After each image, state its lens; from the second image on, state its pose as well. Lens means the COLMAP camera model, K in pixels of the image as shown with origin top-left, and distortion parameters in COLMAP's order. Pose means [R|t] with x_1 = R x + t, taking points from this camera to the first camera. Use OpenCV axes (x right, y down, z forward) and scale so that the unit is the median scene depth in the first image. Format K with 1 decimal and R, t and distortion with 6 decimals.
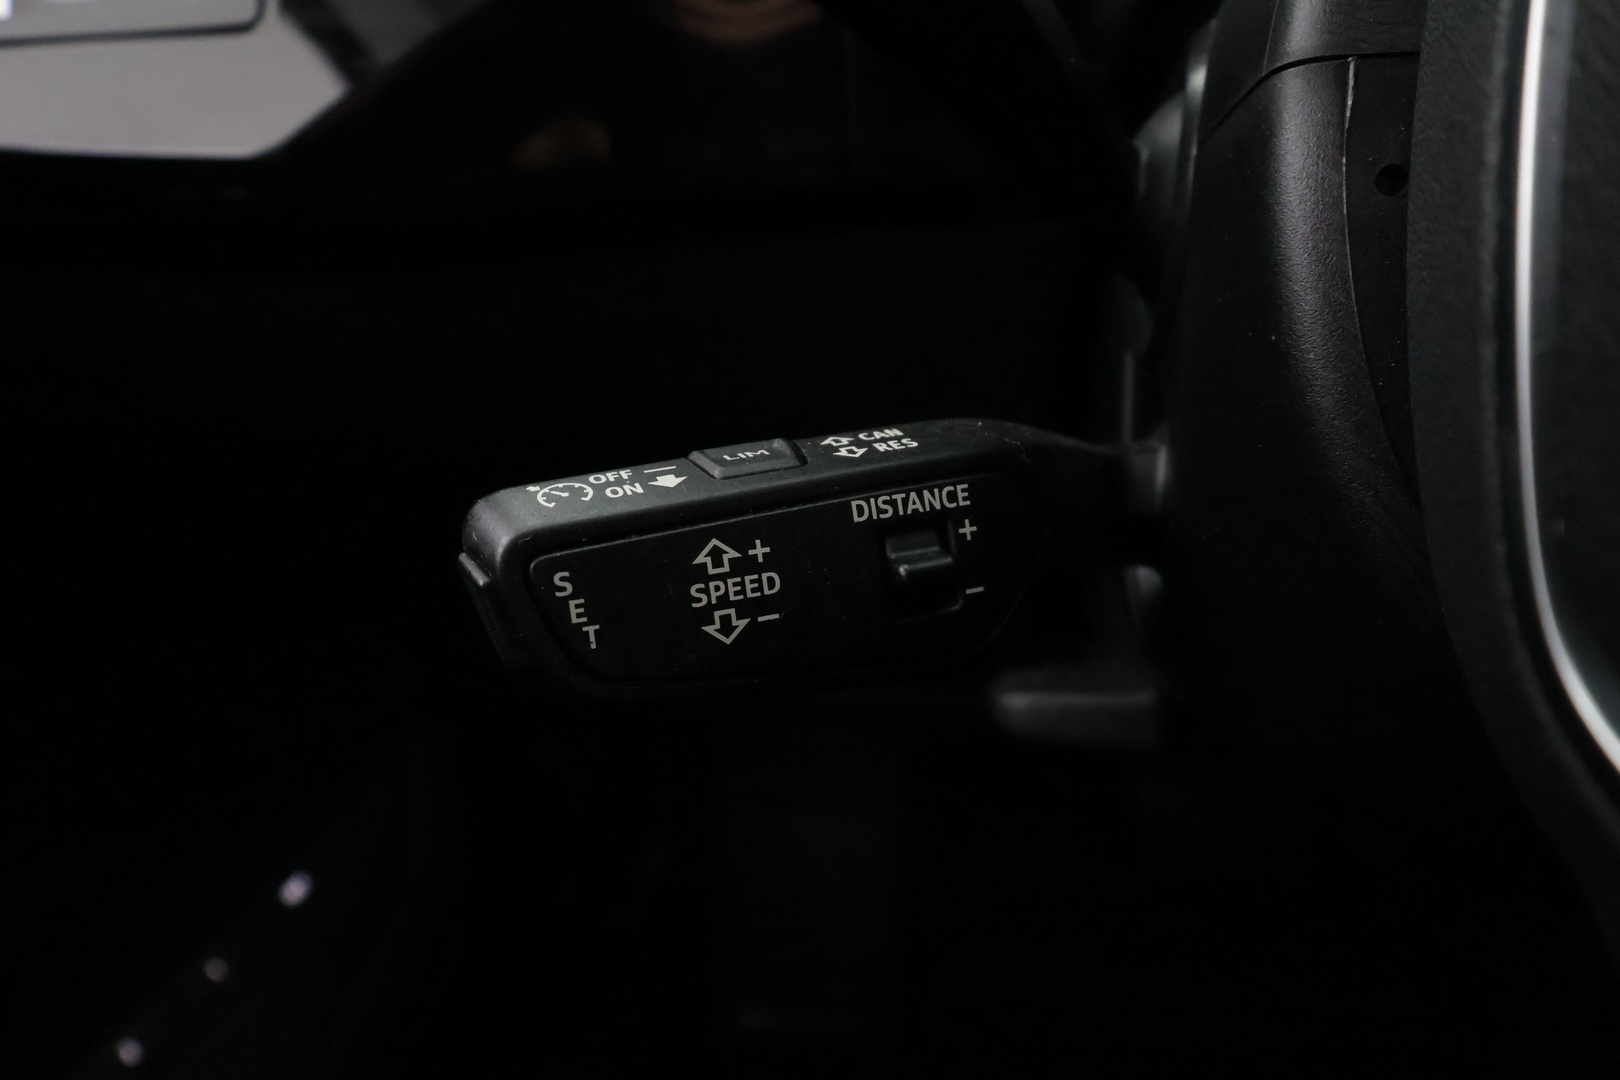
lens RADIAL K [[1140.7, 0, 810.0], [0, 1140.7, 540.0], [0, 0, 1]] dist [0.004711, 0.001564]
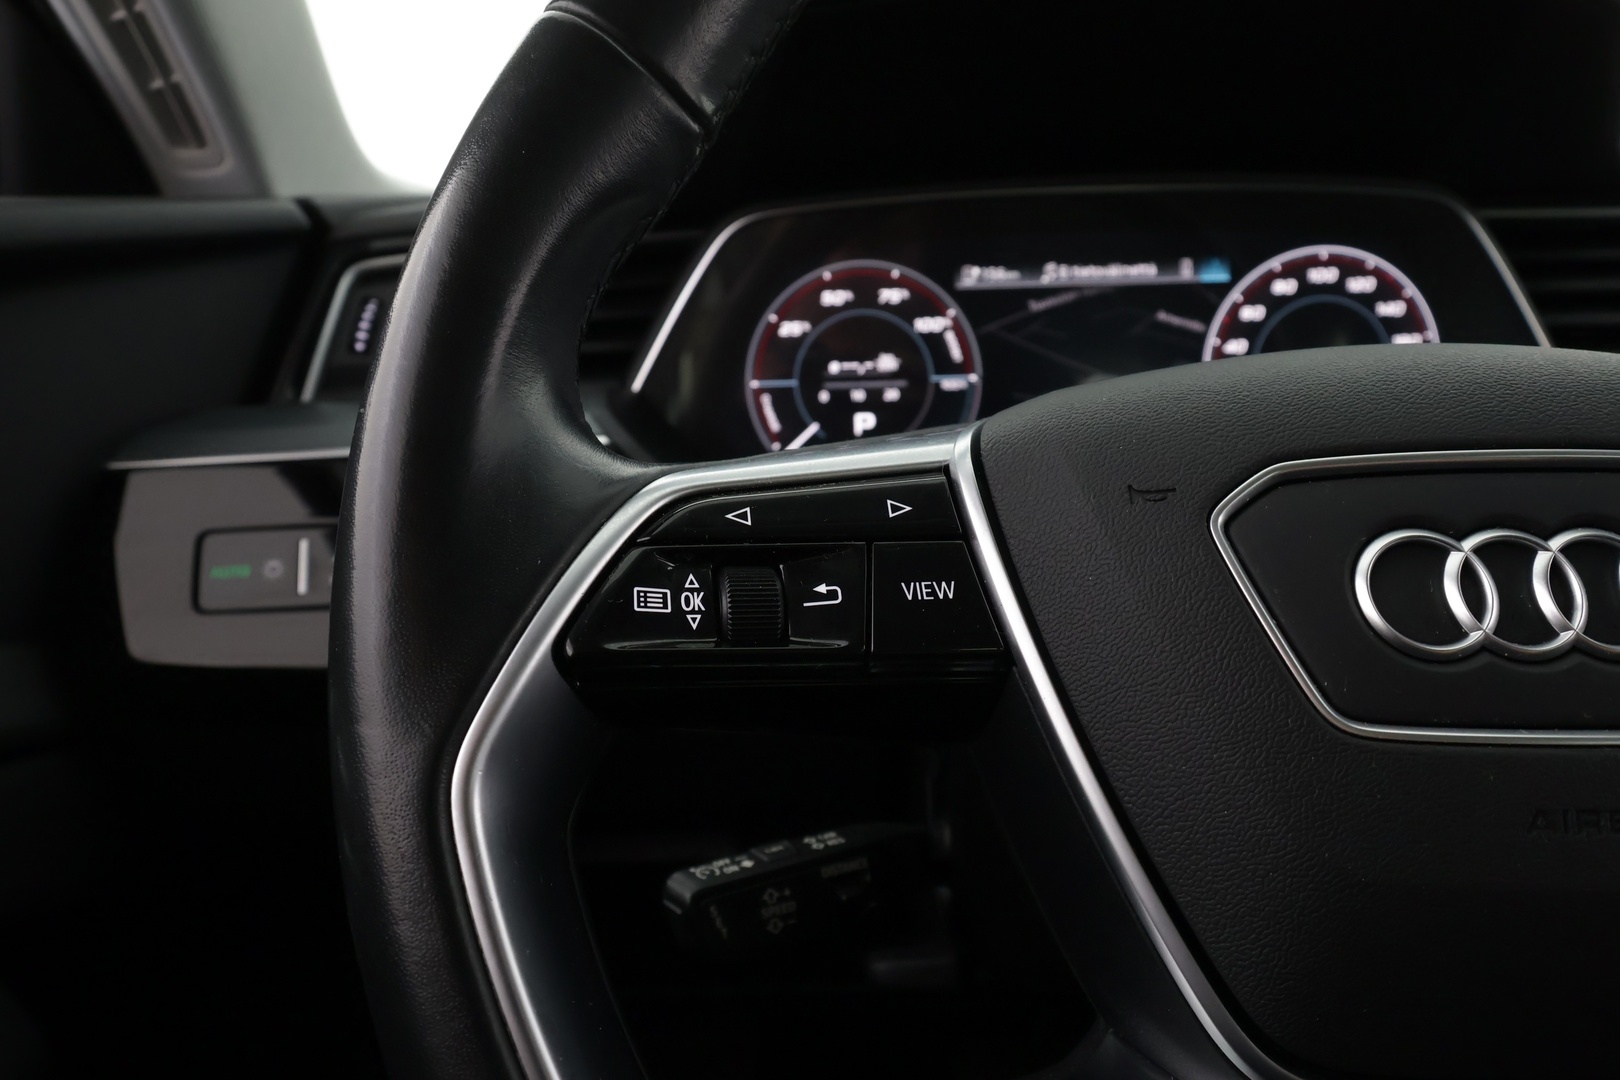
lens RADIAL K [[1140.7, 0, 810.0], [0, 1140.7, 540.0], [0, 0, 1]] dist [0.004711, 0.001564]
pose [[0.984849, 0.005146, 0.173338, -0.408527], [0.040222, 0.965523, -0.257190, -0.085275], [-0.168685, 0.260266, 0.950688, -1.456885]]
